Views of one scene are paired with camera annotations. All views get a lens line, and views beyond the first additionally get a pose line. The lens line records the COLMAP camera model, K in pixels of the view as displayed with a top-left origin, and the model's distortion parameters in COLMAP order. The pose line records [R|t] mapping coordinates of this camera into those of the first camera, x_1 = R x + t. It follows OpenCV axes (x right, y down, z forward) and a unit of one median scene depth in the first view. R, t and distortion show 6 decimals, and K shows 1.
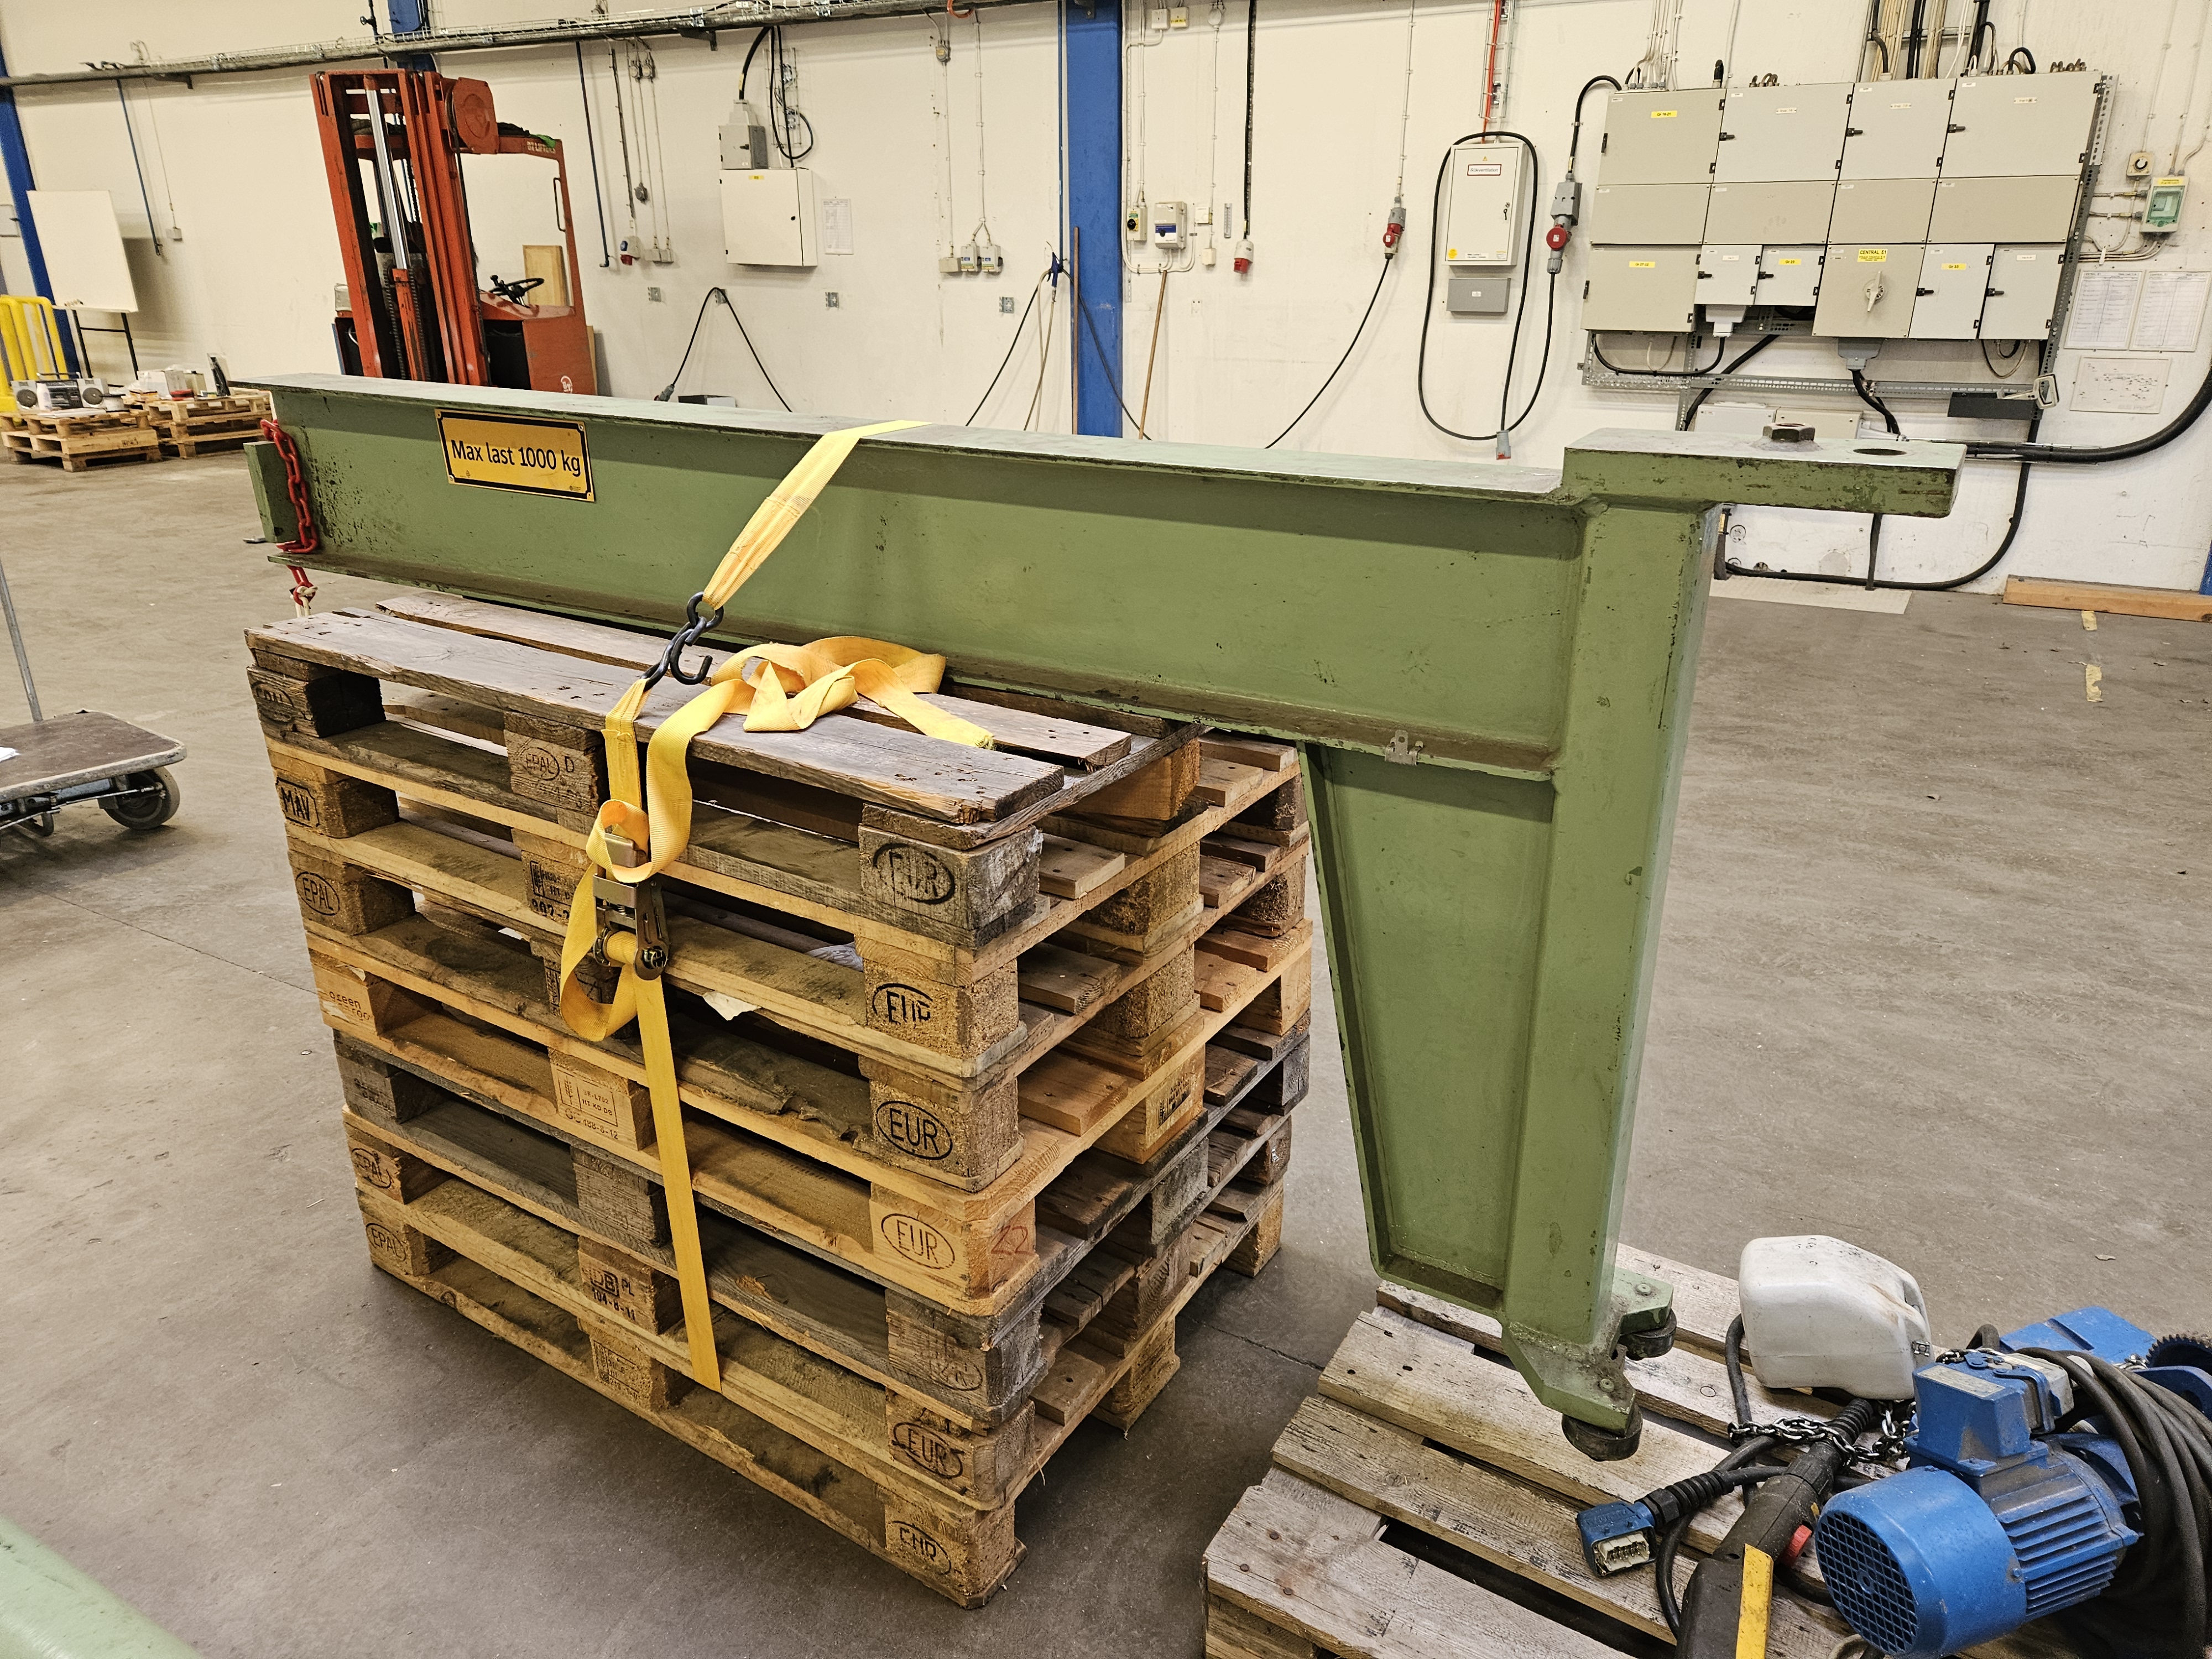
lens RADIAL K [[1506.8, 0, 1126.4], [0, 1506.8, 831.1], [0, 0, 1]] dist [0.075752, -0.066068]
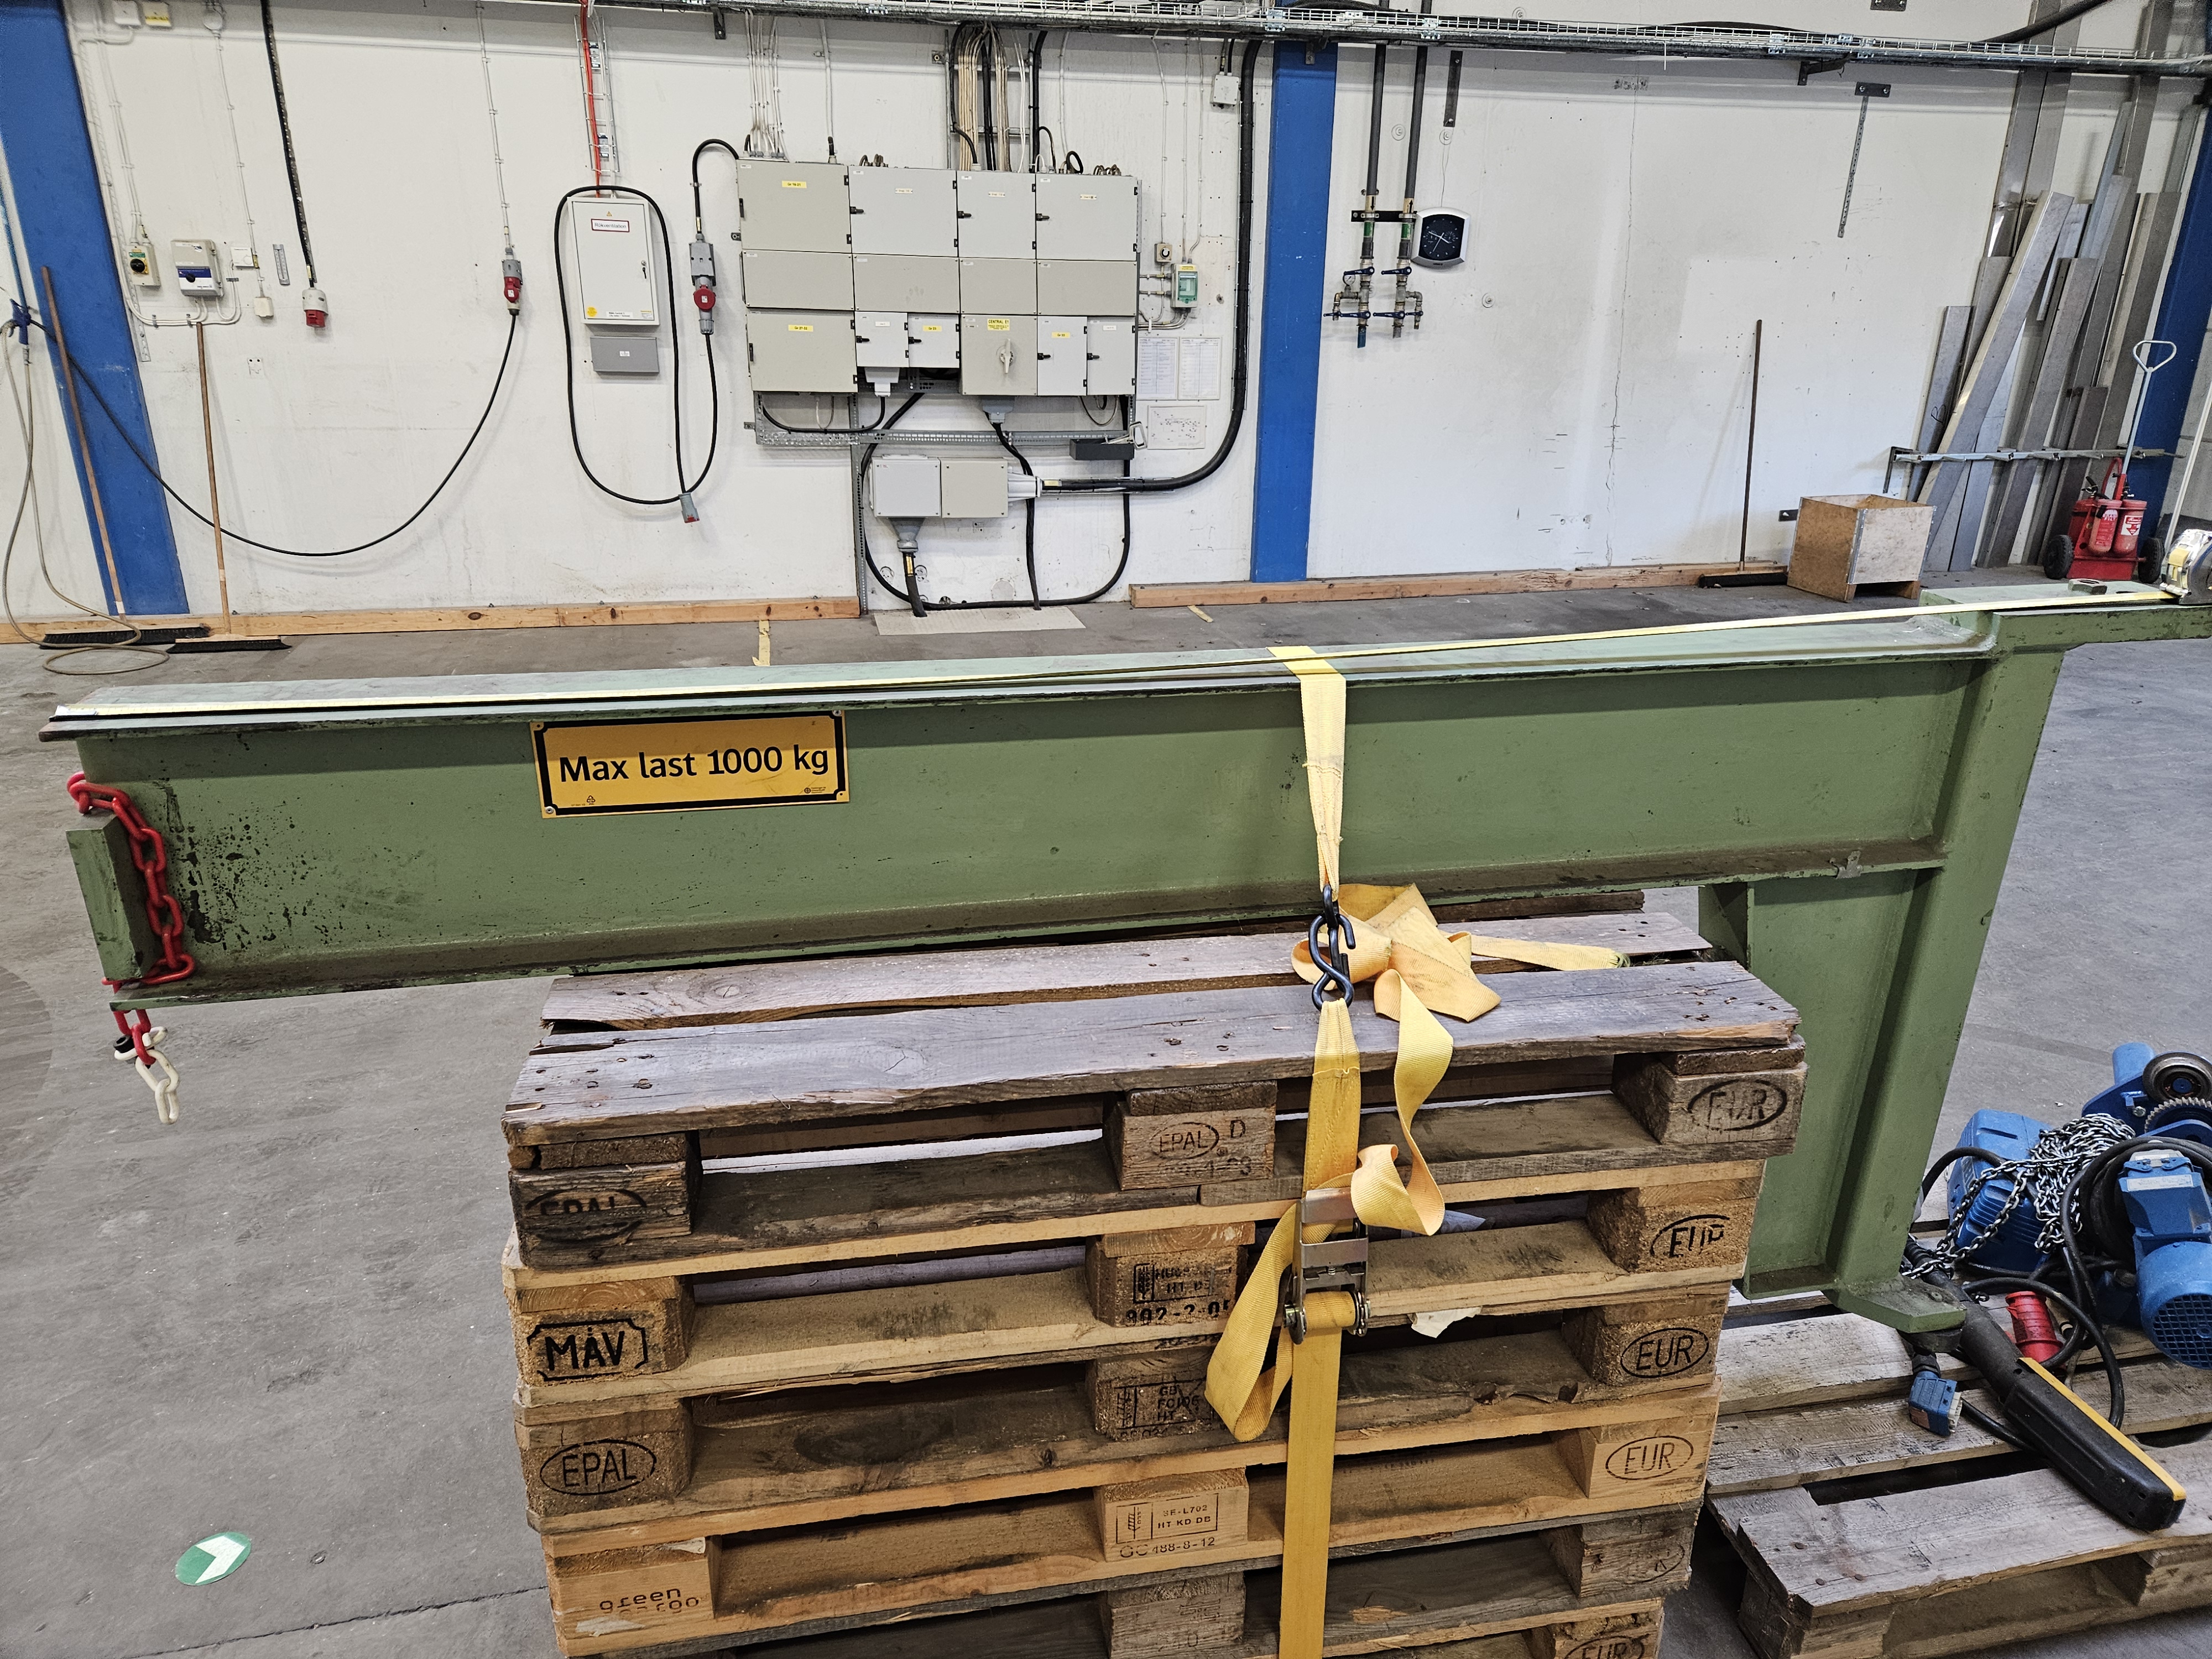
lens RADIAL K [[1506.8, 0, 1101.7], [0, 1506.8, 834.5], [0, 0, 1]] dist [0.075752, -0.066068]
pose [[0.718844, -0.232374, 0.655184, -0.282784], [0.230635, 0.968816, 0.090566, -0.089112], [-0.655798, 0.086005, 0.750021, 0.129495]]
